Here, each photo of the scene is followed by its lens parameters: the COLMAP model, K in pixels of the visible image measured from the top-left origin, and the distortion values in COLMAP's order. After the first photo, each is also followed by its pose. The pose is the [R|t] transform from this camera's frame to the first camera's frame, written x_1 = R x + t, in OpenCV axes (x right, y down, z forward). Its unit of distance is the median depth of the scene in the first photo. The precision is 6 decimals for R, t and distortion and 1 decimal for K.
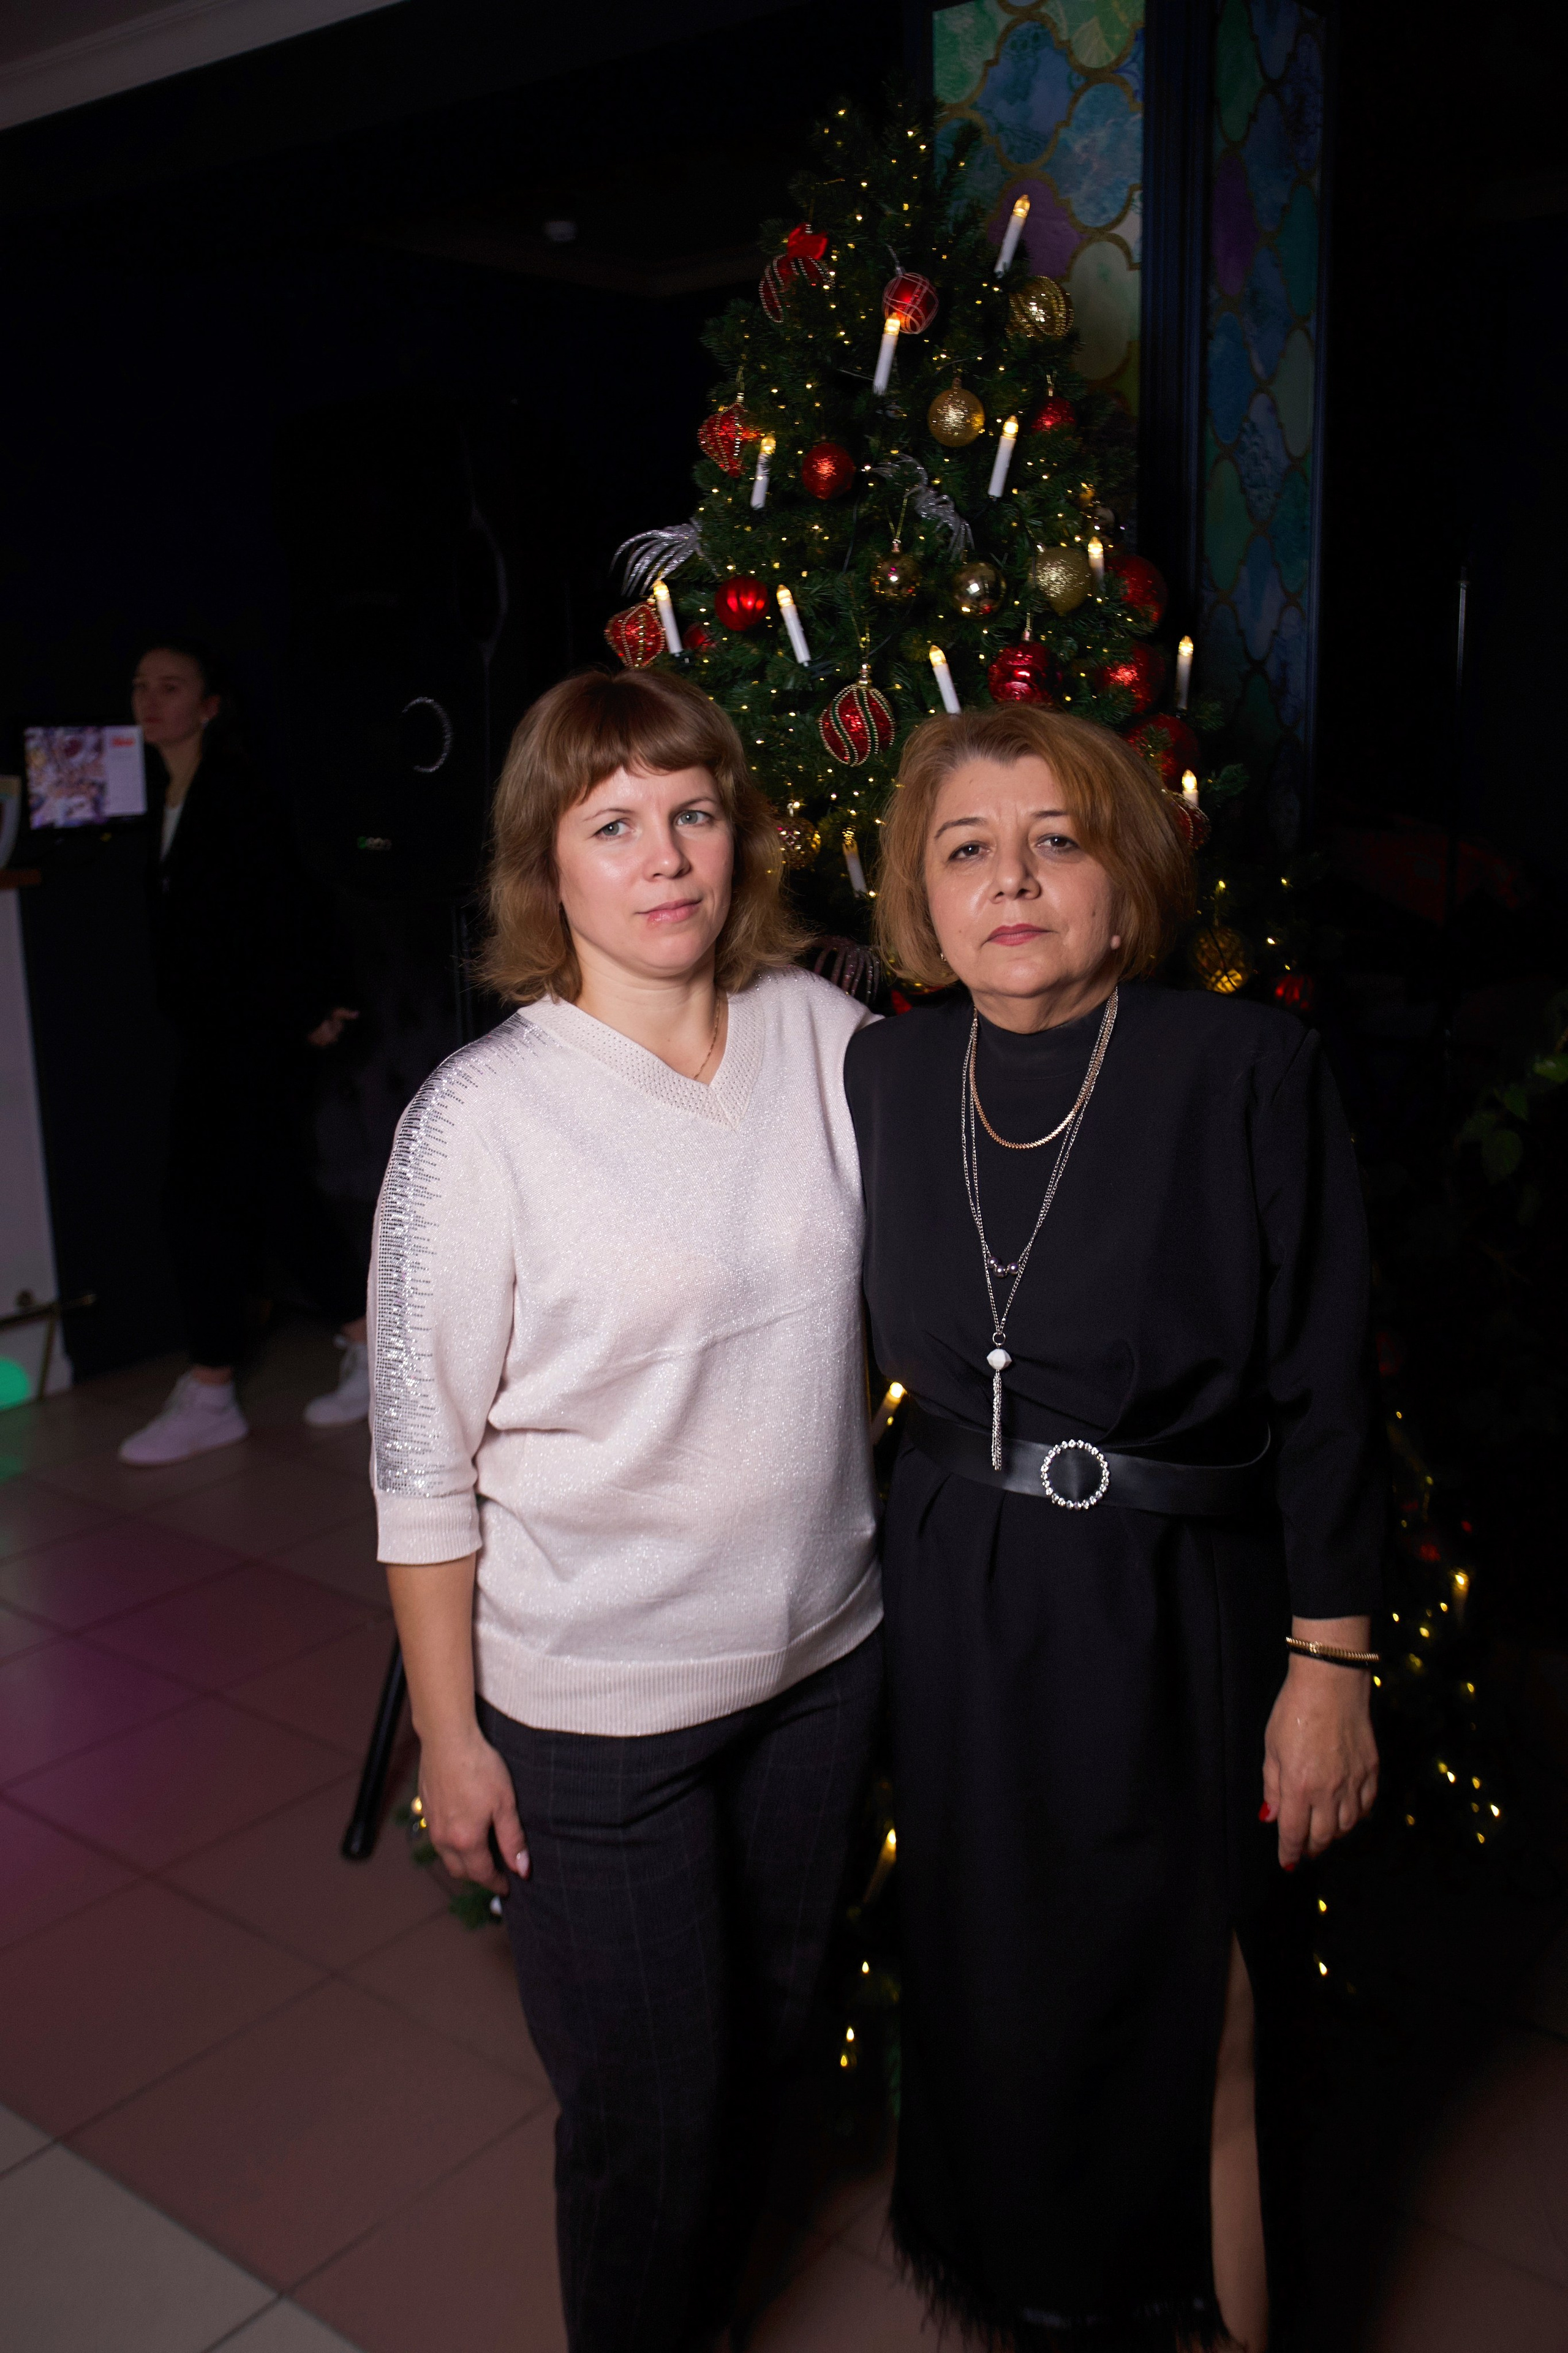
lens RADIAL K [[2079.9, 0, 780.4], [0, 2079.9, 1182.3], [0, 0, 1]] dist [0.036535, 0.018596]
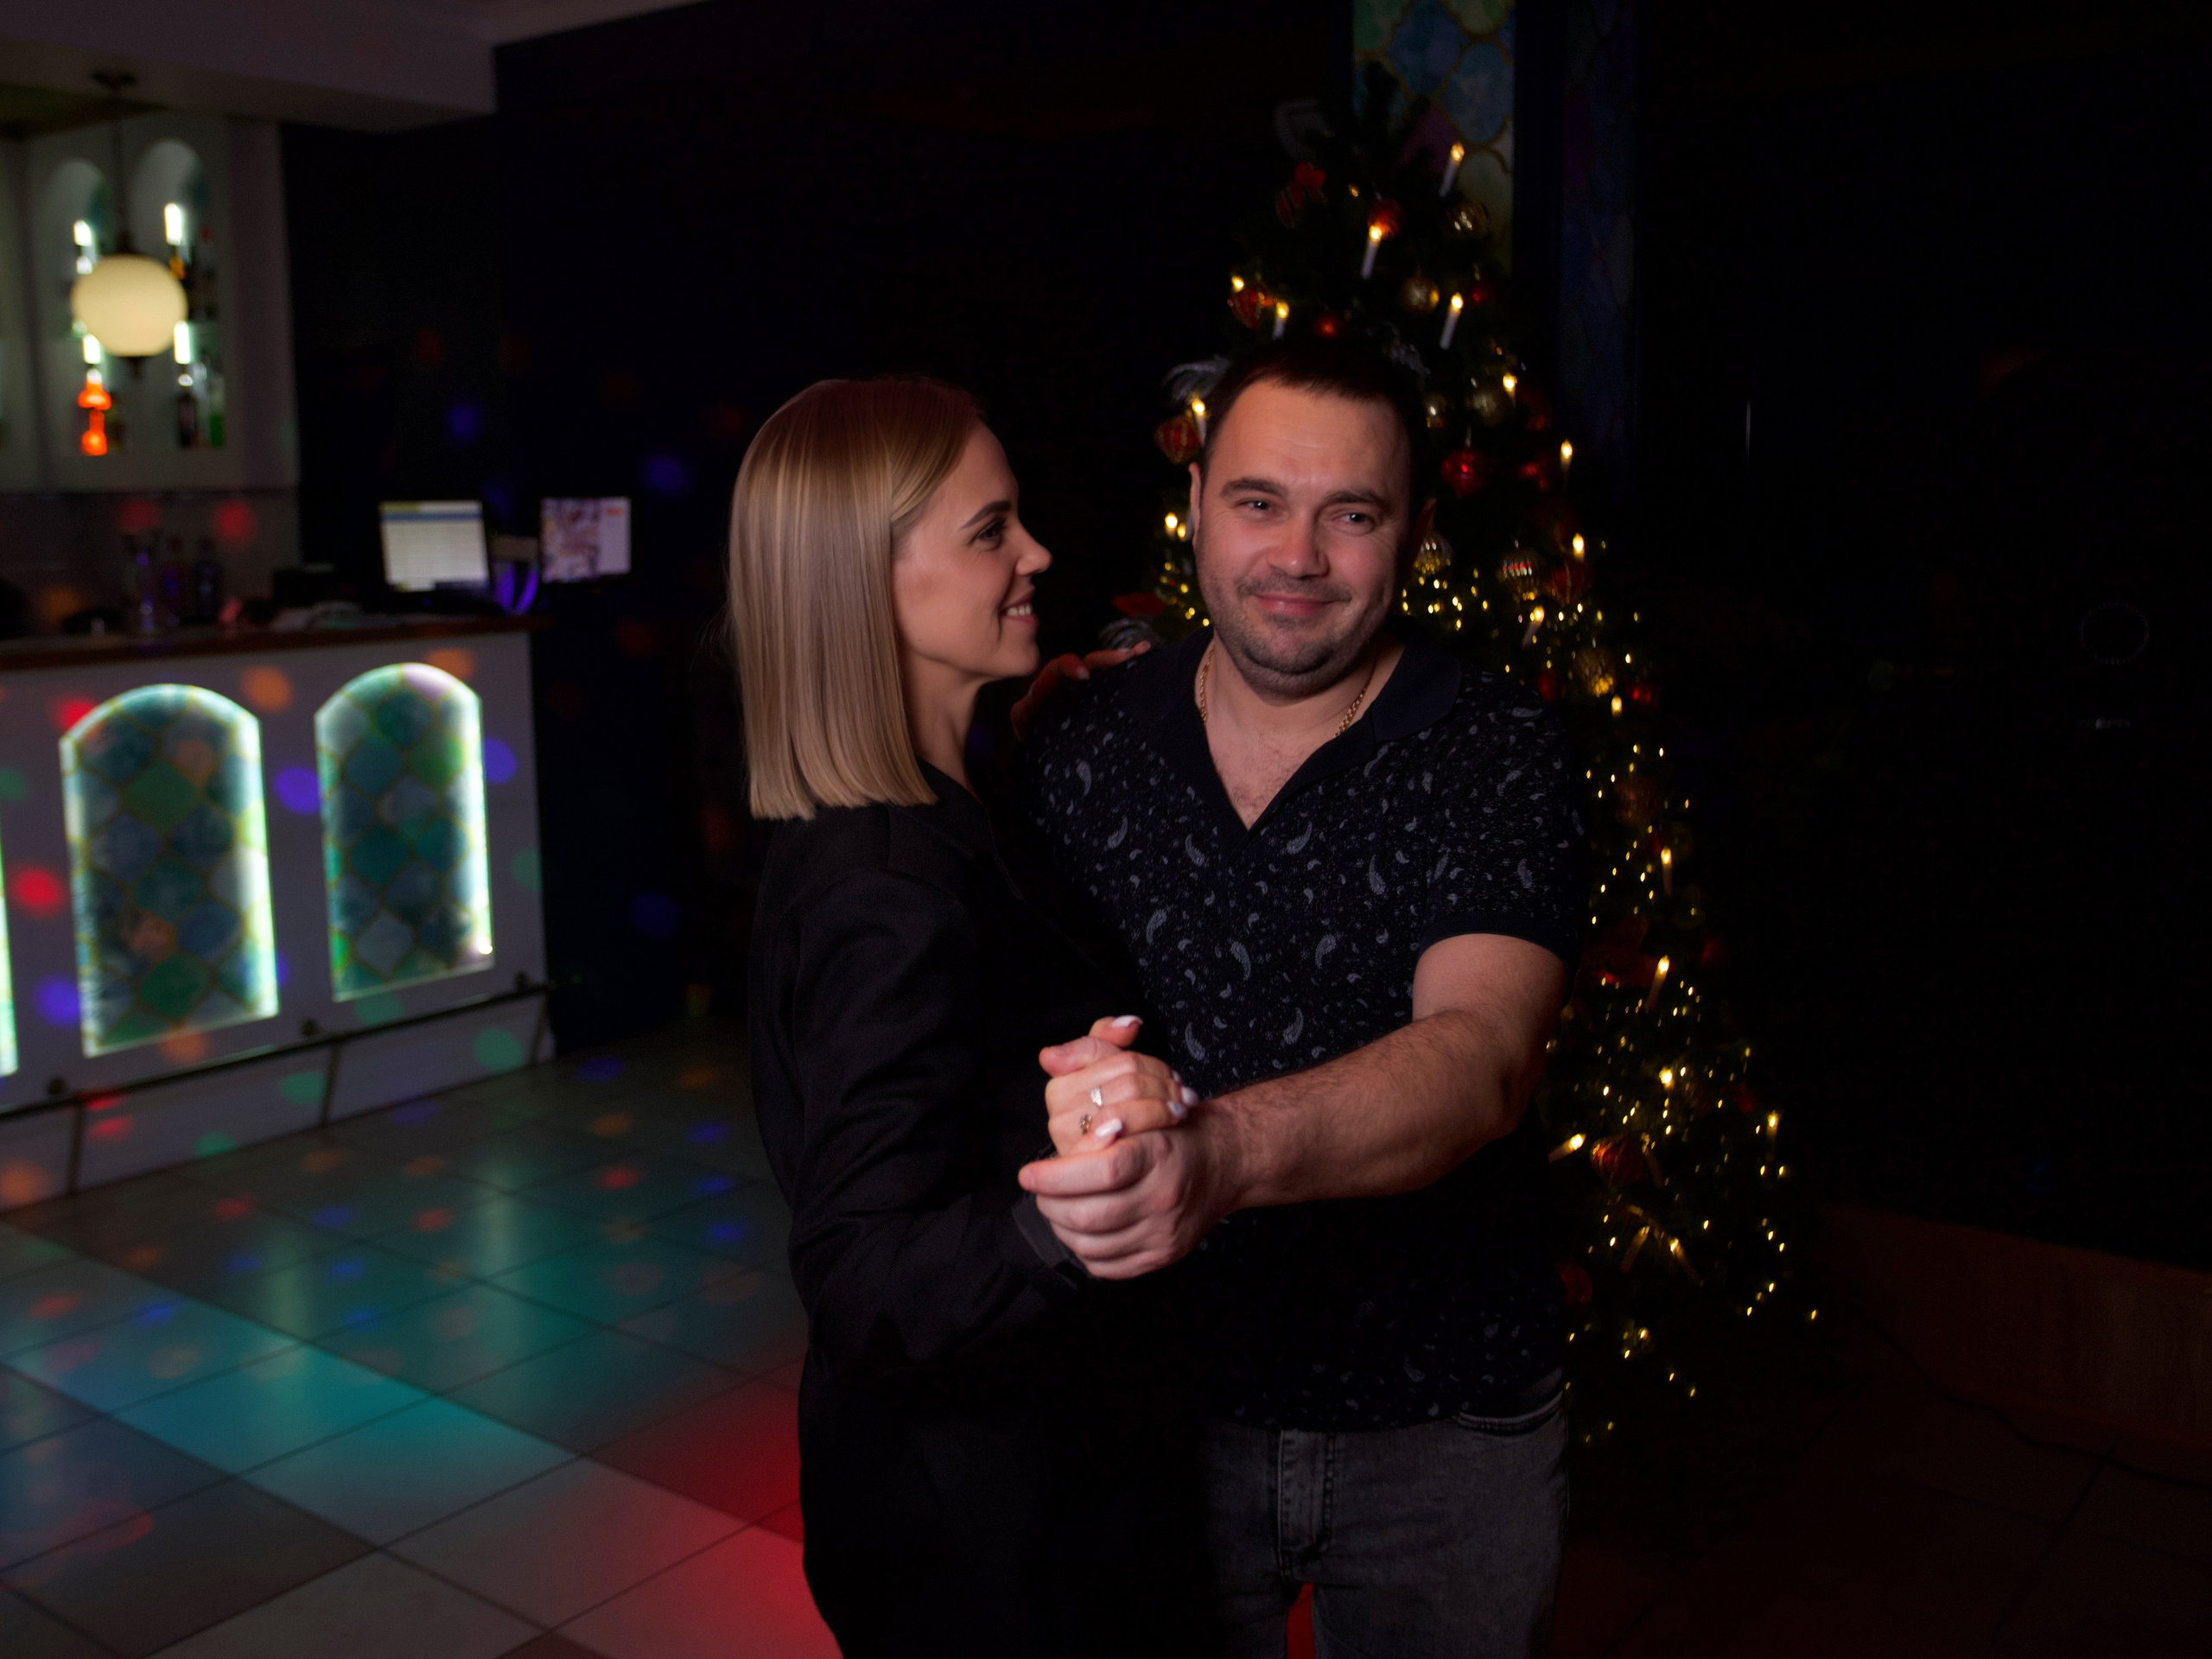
lens RADIAL K [[1961.7, 0, 1108.8], [0, 1961.7, 823.1], [0, 0, 1]] dist [-0.004509, -0.010301]
pose [[0.999825, 0.007177, 0.017259, -0.106771], [-0.006248, 0.998558, -0.053312, 0.052256], [-0.017617, 0.053195, 0.998429, -0.235338]]
